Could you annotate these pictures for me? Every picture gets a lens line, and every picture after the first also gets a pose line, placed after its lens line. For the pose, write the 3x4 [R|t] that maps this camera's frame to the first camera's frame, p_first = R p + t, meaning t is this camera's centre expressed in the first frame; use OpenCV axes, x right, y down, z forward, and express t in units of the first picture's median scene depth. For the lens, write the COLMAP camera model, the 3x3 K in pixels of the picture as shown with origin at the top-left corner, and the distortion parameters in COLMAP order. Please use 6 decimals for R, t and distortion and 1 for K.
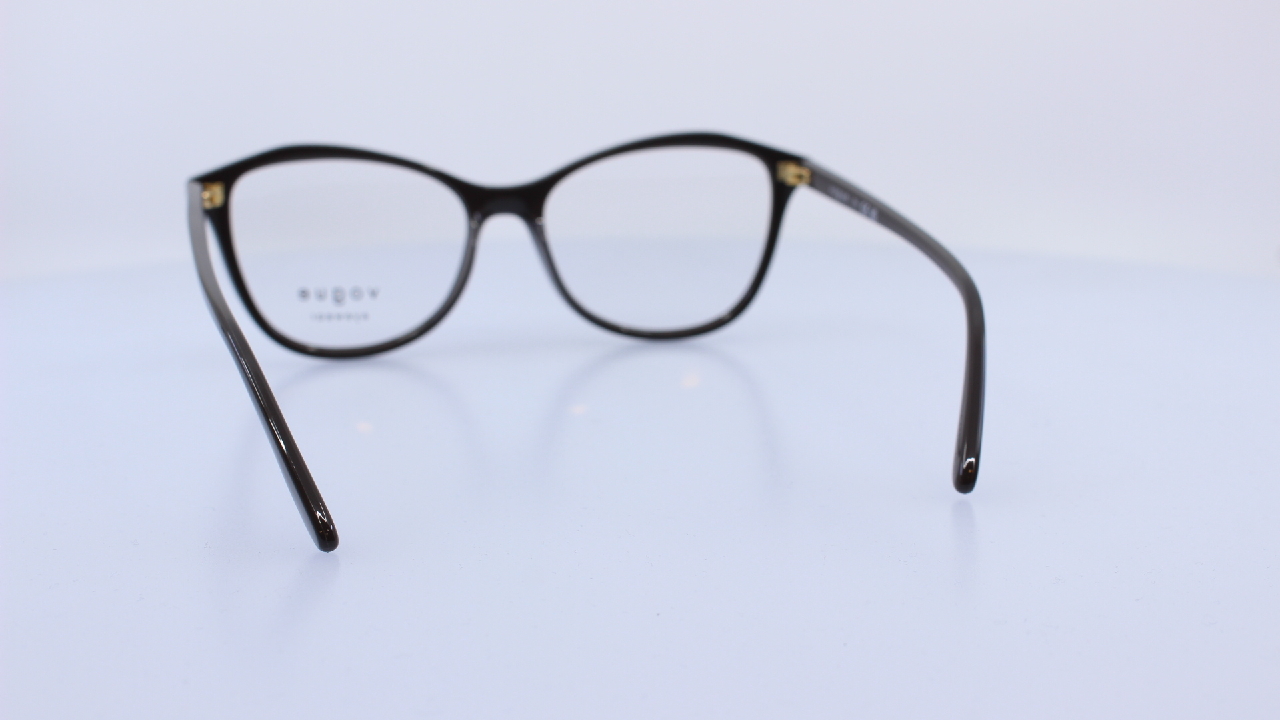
lens RADIAL K [[1650.9, 0, 642.2], [0, 1650.9, 362.0], [0, 0, 1]] dist [-0.130591, 0.000000]
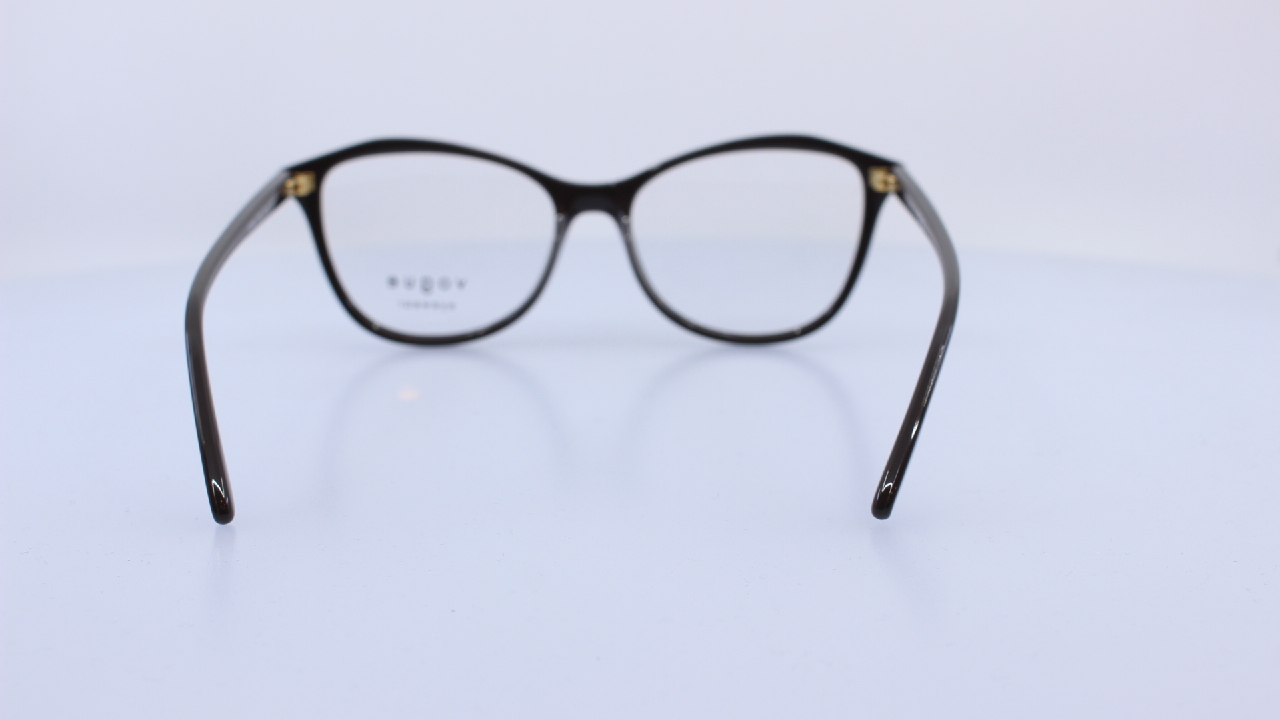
lens RADIAL K [[1650.9, 0, 646.6], [0, 1650.9, 361.5], [0, 0, 1]] dist [-0.130591, 0.000000]
pose [[0.966801, 0.055079, -0.249524, 0.209469], [-0.054633, 0.998468, 0.008721, -0.008673], [0.249622, 0.005201, 0.968329, 0.029633]]
